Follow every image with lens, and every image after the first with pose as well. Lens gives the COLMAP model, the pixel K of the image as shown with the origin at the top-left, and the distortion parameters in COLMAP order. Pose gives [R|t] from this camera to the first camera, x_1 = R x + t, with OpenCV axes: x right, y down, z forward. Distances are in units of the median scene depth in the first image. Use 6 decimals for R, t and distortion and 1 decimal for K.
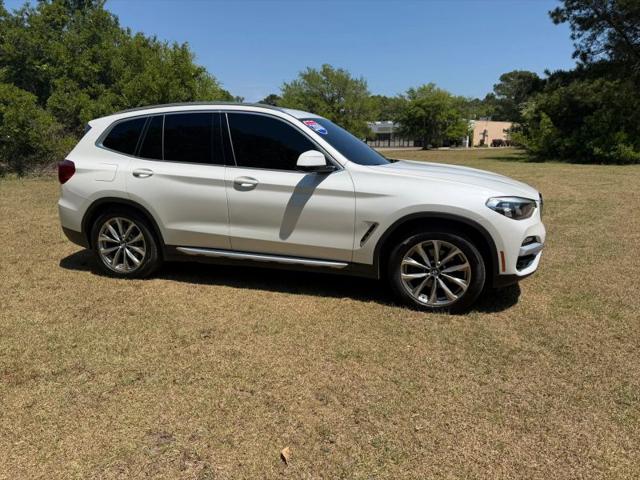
lens RADIAL K [[458.3, 0, 322.7], [0, 458.3, 239.0], [0, 0, 1]] dist [0.036278, -0.036300]
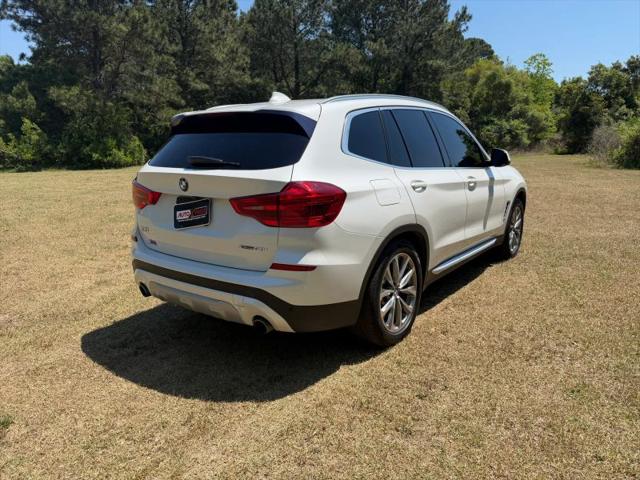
lens RADIAL K [[458.3, 0, 321.8], [0, 458.3, 239.0], [0, 0, 1]] dist [0.036278, -0.036300]
pose [[0.350400, -0.198113, 0.915407, -1.107836], [0.212295, 0.968734, 0.128392, -0.180840], [-0.912223, 0.149348, 0.381503, 0.837370]]
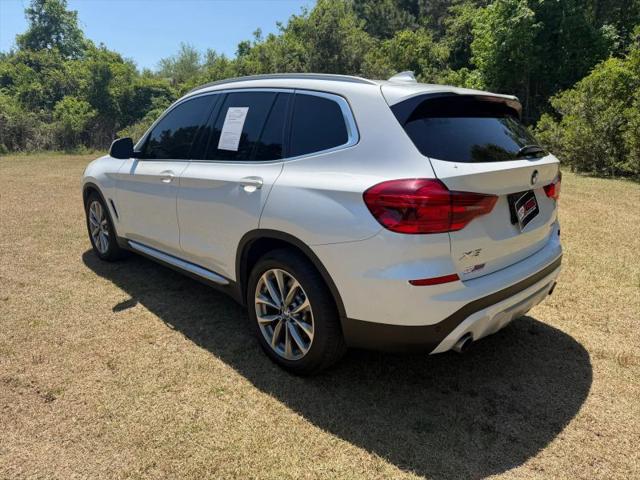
lens RADIAL K [[458.3, 0, 325.1], [0, 458.3, 238.3], [0, 0, 1]] dist [0.036278, -0.036300]
pose [[-0.868808, -0.121244, 0.480075, -0.648127], [0.106583, 0.901036, 0.420445, -0.404349], [-0.483542, 0.416453, -0.769905, 1.807839]]
